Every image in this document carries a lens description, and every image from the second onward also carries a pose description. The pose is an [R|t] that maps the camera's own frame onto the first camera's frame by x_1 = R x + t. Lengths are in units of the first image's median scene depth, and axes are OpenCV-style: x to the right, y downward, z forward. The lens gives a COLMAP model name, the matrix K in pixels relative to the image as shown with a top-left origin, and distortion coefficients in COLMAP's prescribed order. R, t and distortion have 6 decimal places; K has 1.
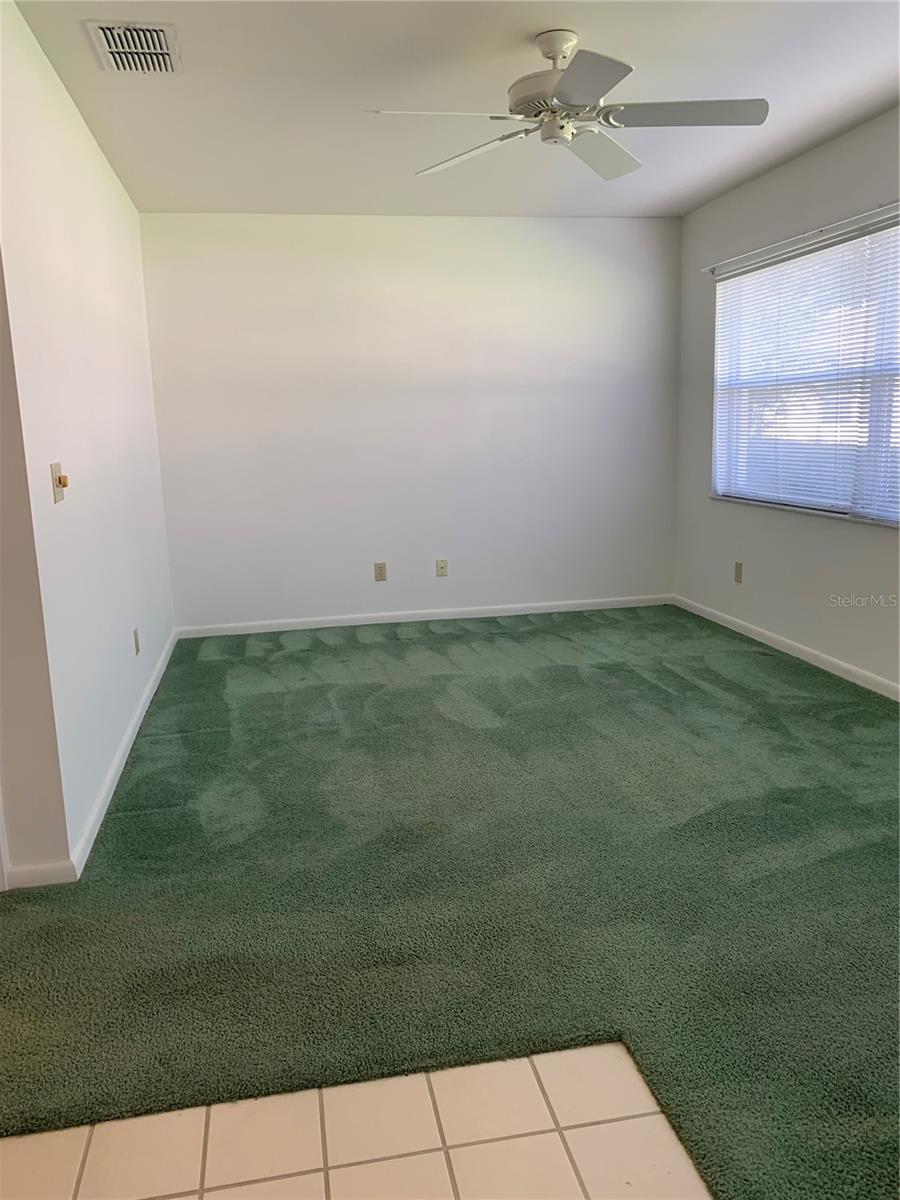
lens RADIAL K [[932.6, 0, 449.5], [0, 932.6, 528.0], [0, 0, 1]] dist [0.087084, -0.251543]
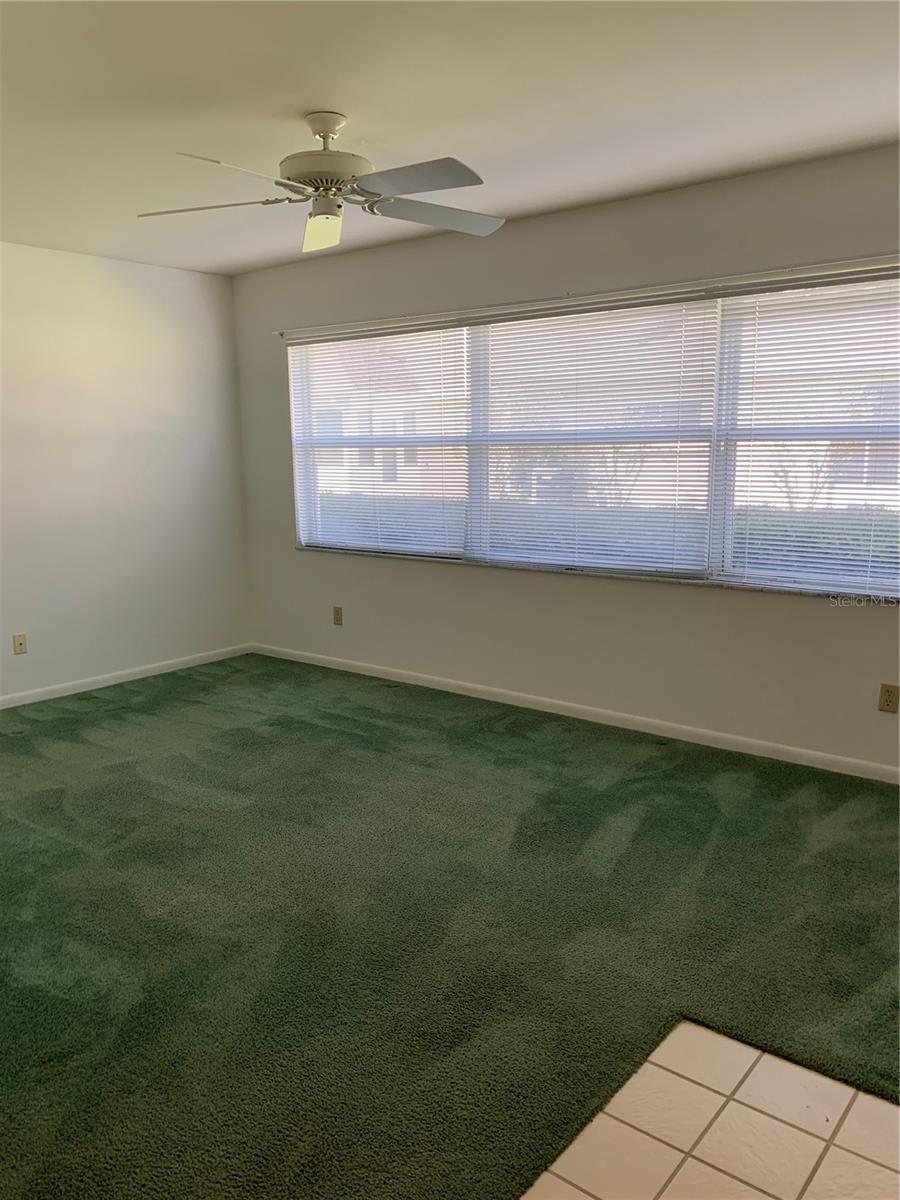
lens RADIAL K [[914.9, 0, 454.4], [0, 914.9, 563.1], [0, 0, 1]] dist [0.080690, -0.178265]
pose [[0.762909, -0.065426, 0.643187, -0.341447], [0.064321, 0.997611, 0.025185, -0.040352], [-0.643298, 0.022157, 0.765295, 0.114485]]
